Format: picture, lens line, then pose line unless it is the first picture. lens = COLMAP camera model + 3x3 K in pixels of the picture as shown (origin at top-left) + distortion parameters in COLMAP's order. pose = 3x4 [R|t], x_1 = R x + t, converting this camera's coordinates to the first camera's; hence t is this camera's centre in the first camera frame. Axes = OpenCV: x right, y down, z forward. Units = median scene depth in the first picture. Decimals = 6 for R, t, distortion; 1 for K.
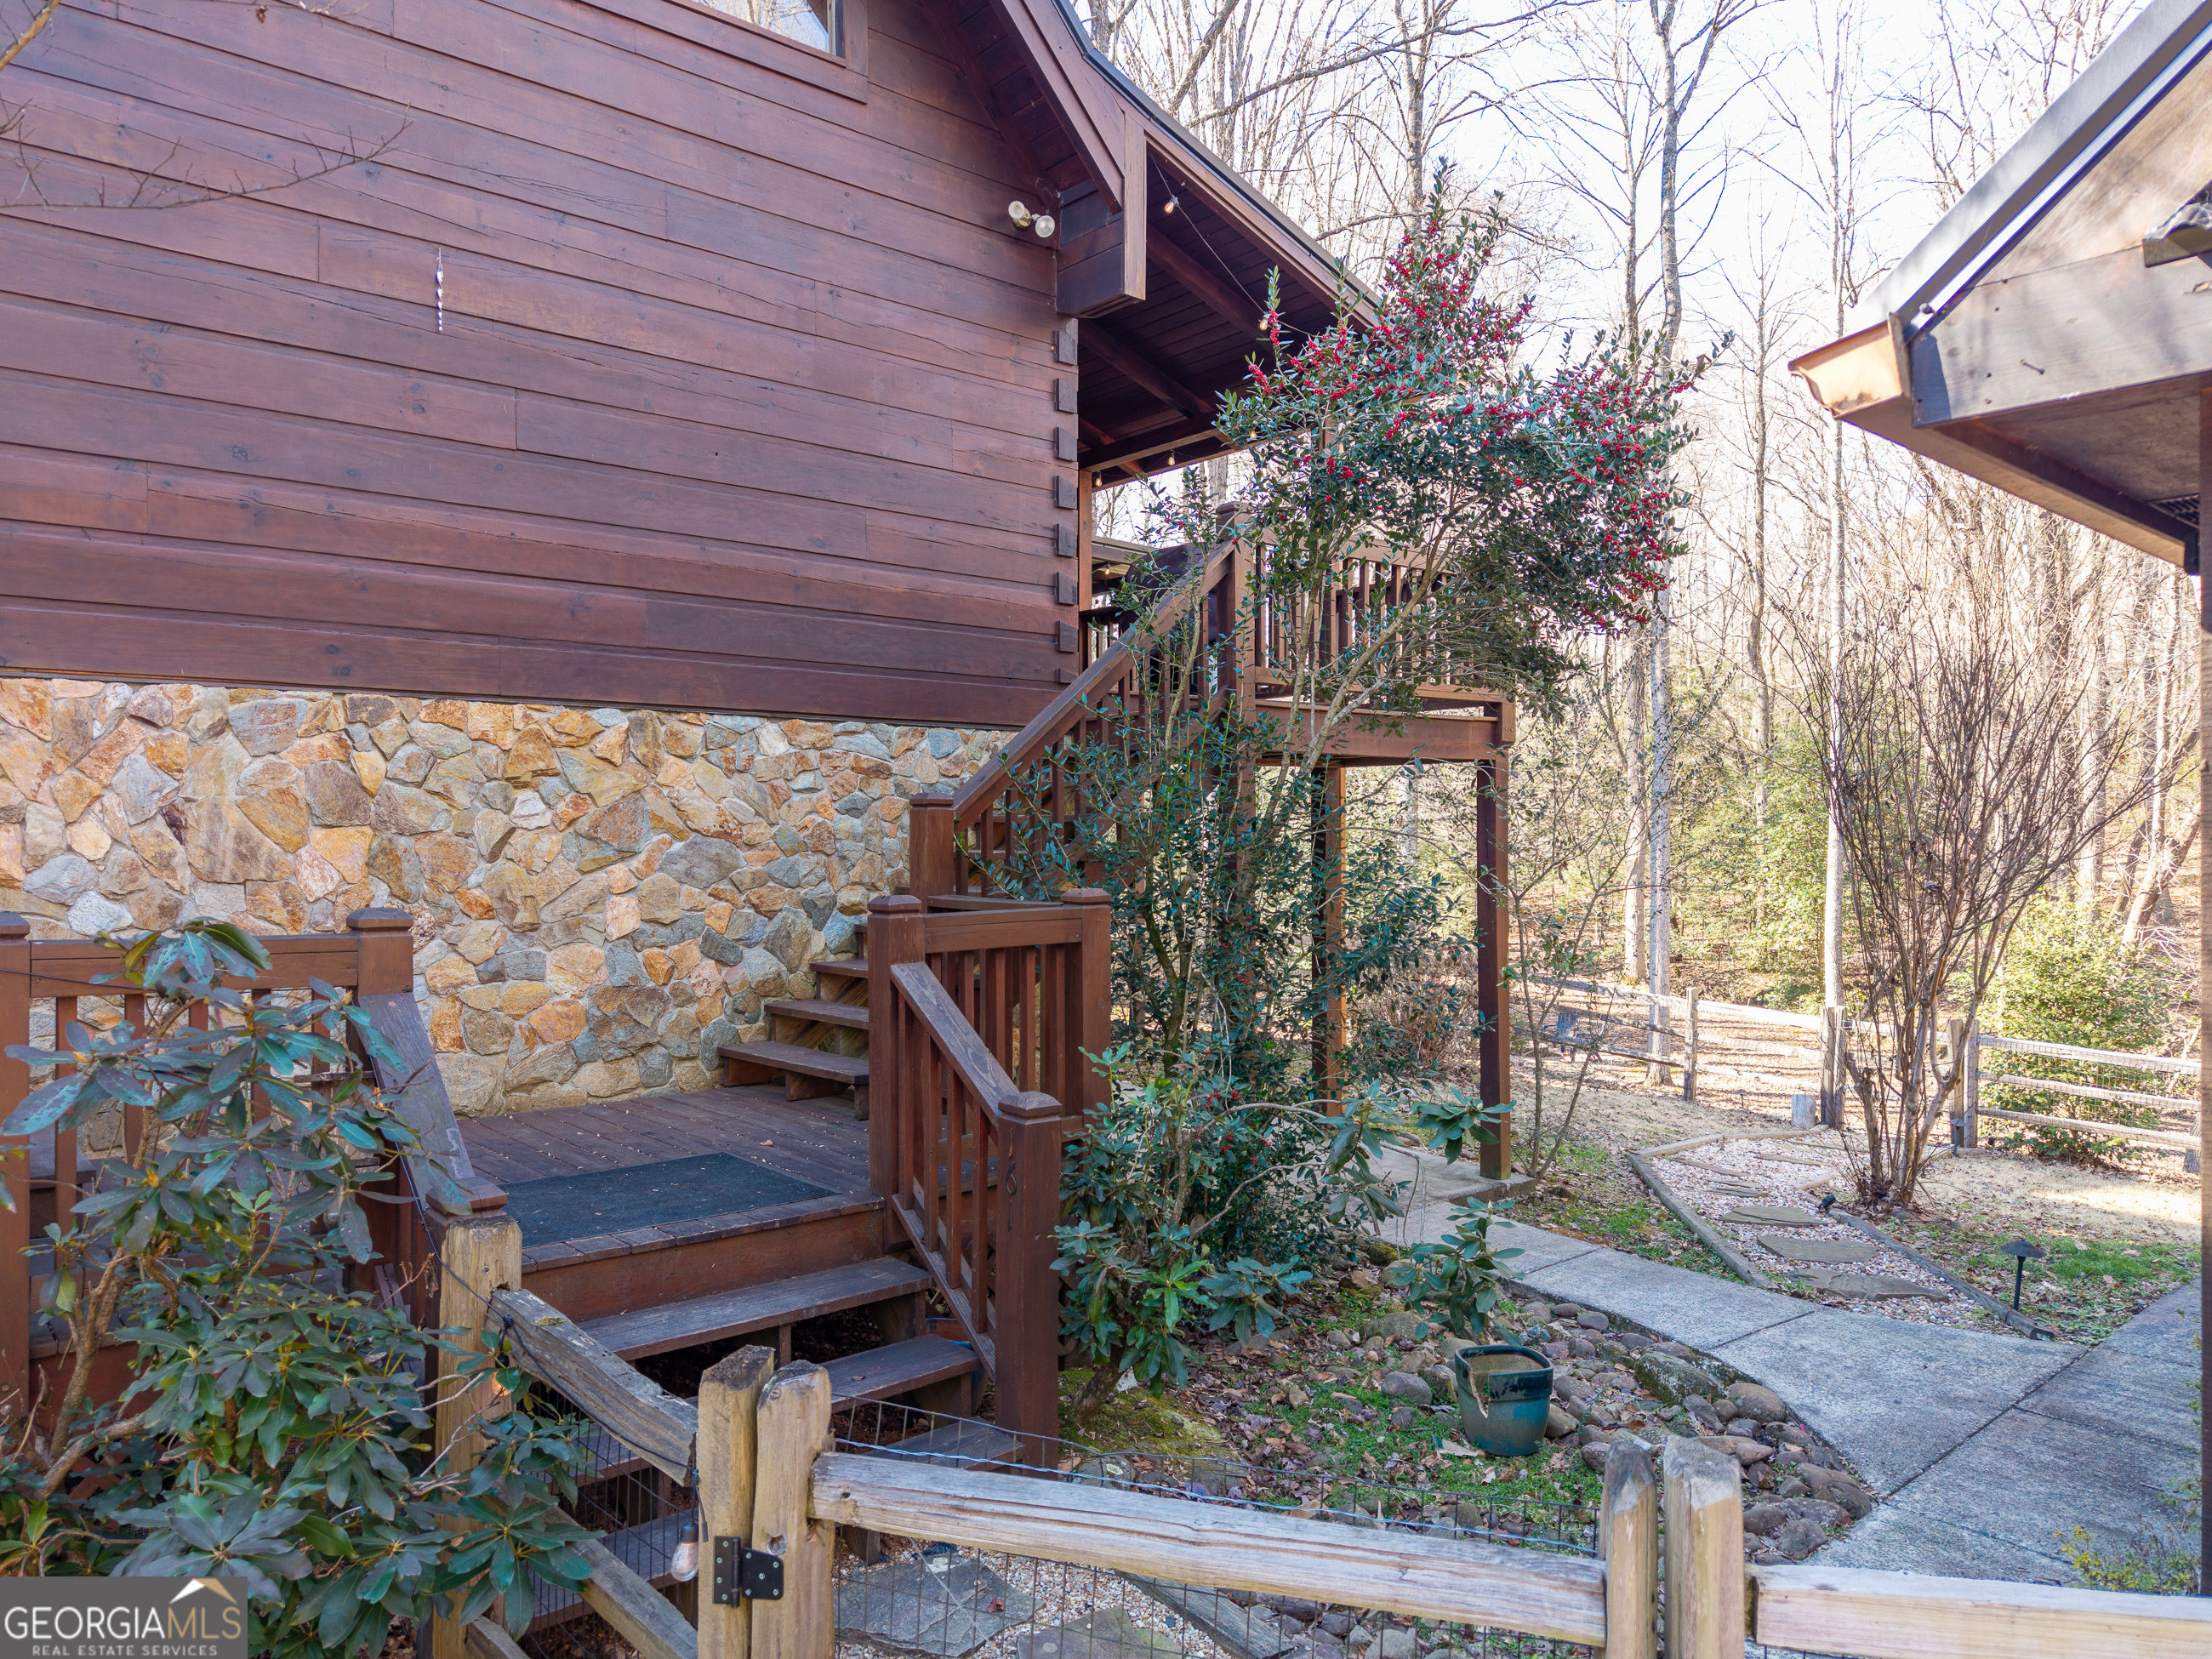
lens RADIAL K [[1538.0, 0, 1101.0], [0, 1538.0, 876.0], [0, 0, 1]] dist [0.000652, 0.000672]
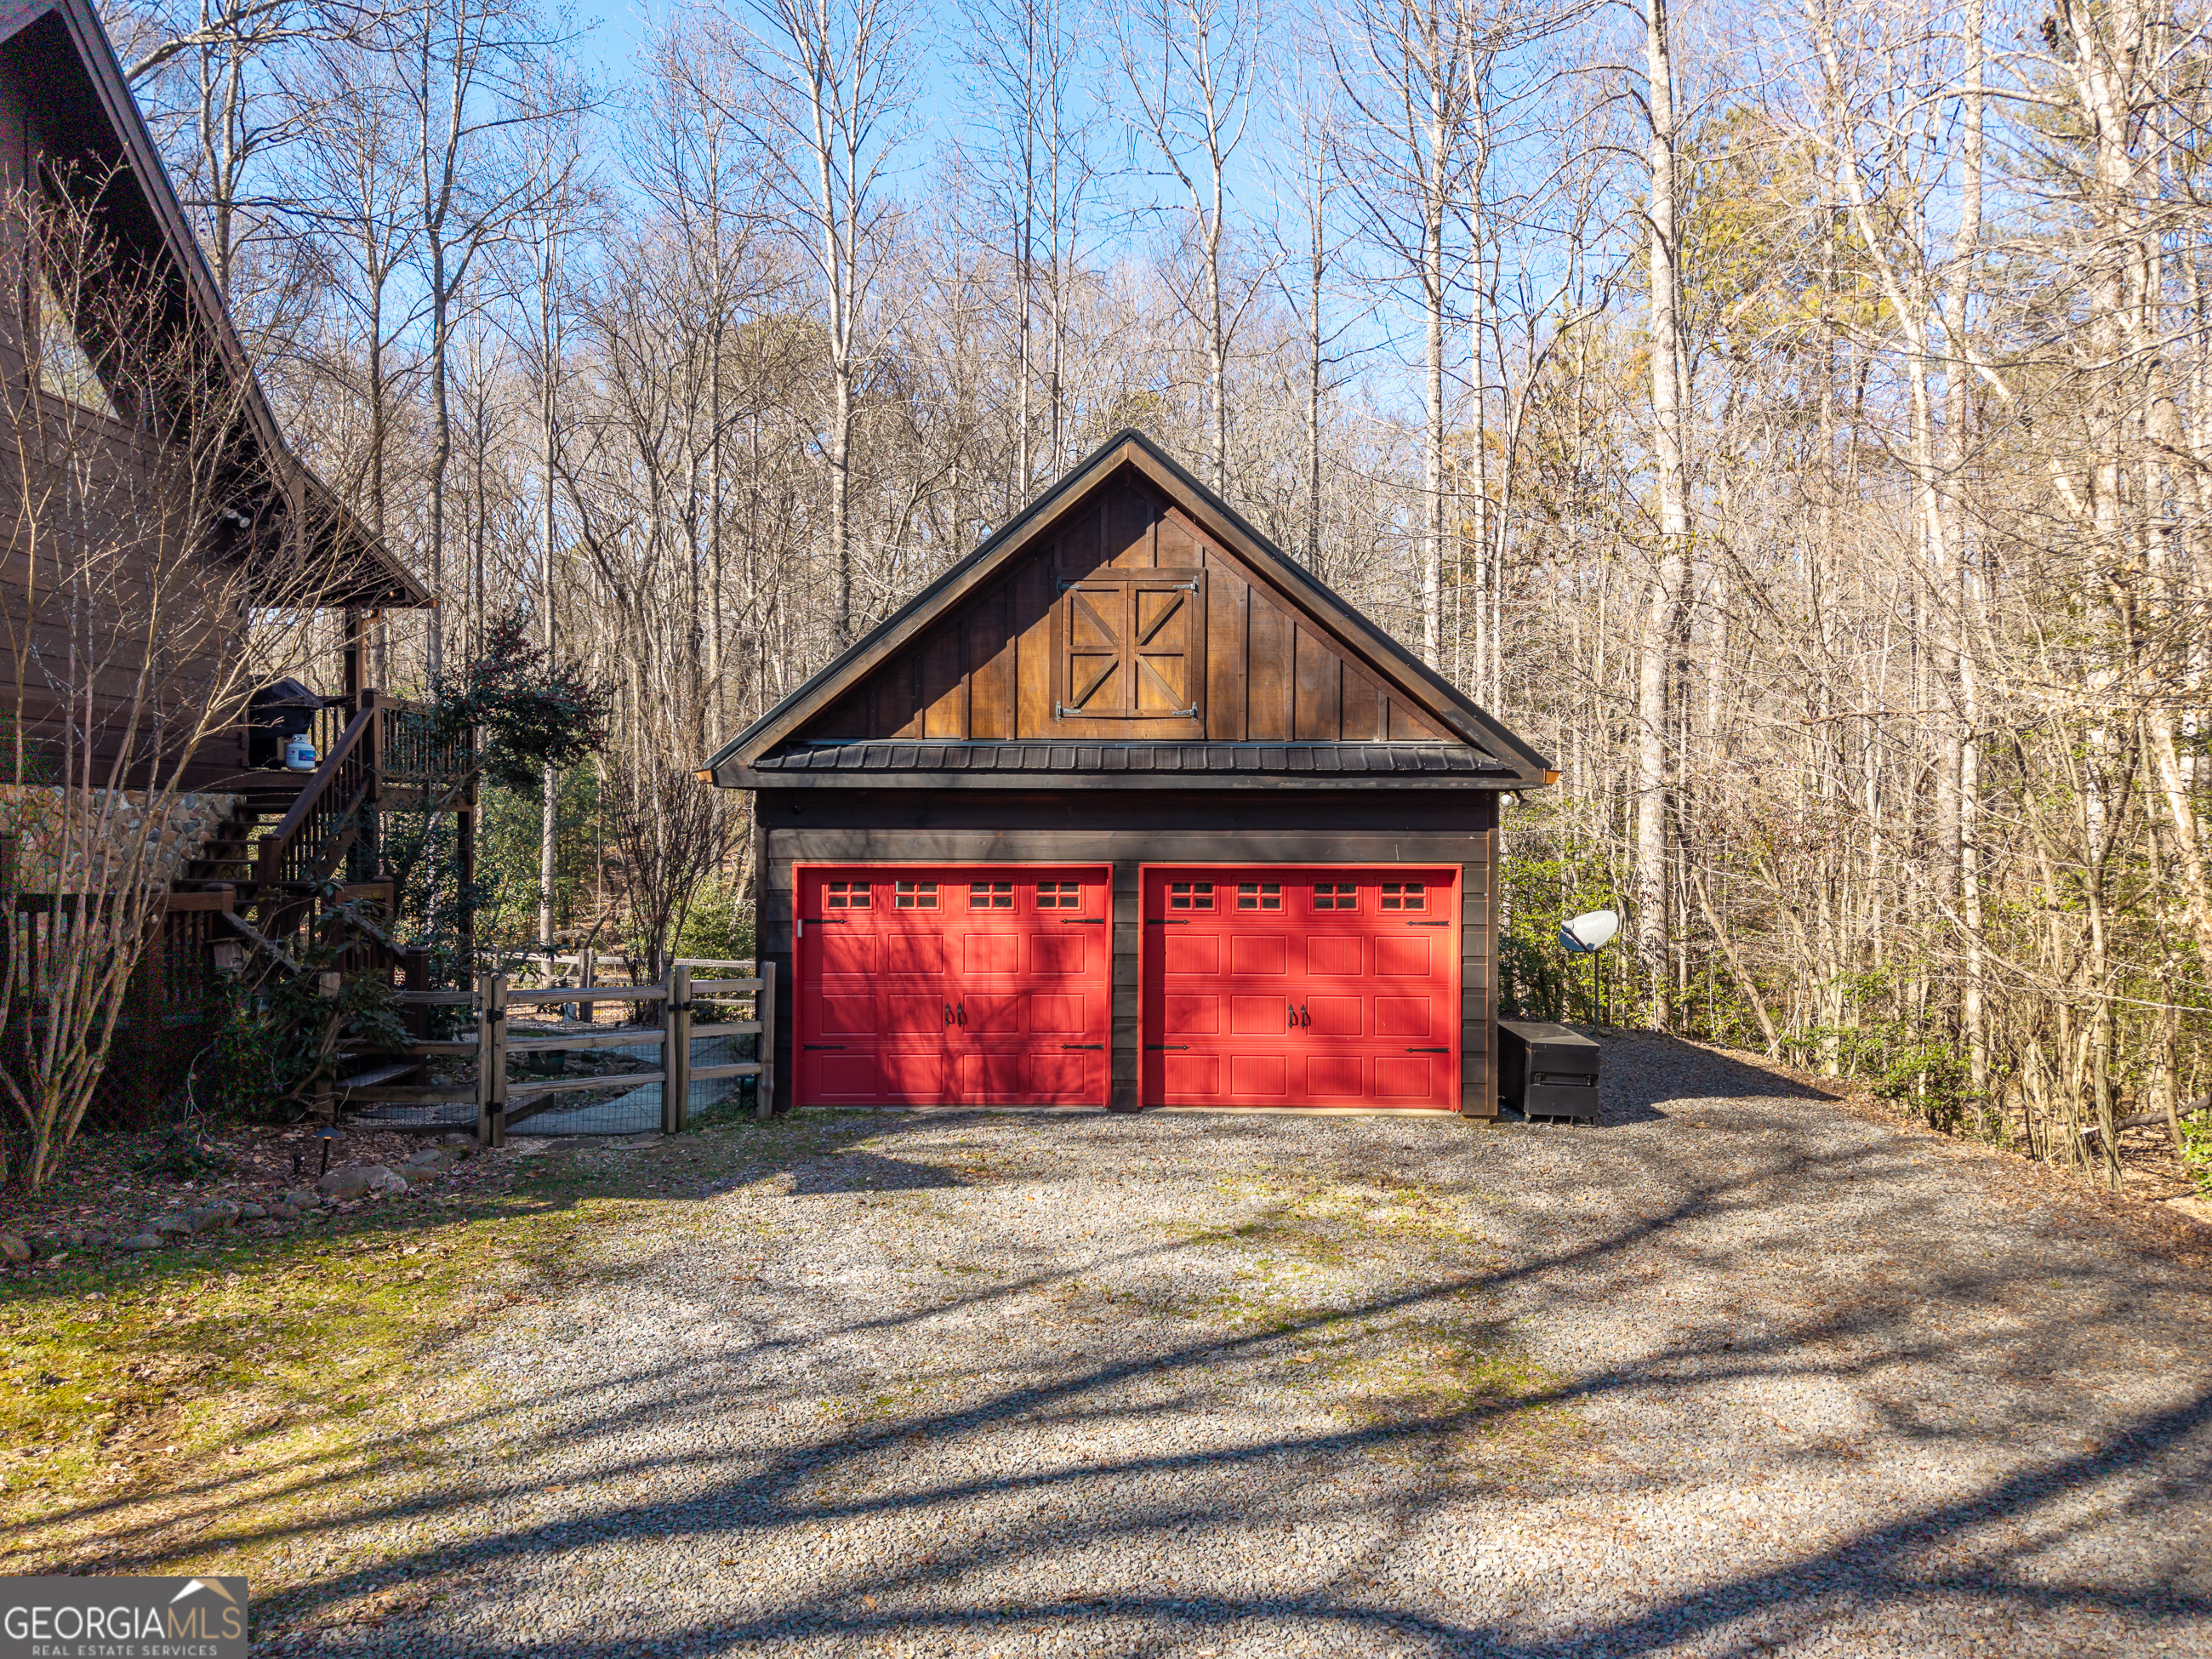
lens RADIAL K [[1574.7, 0, 1106.0], [0, 1574.7, 829.5], [0, 0, 1]] dist [0.002009, 0.000076]
pose [[0.685165, 0.010597, 0.728311, -0.301587], [0.011679, 0.999606, -0.025531, 0.005645], [-0.728294, 0.025999, 0.684771, -0.458458]]
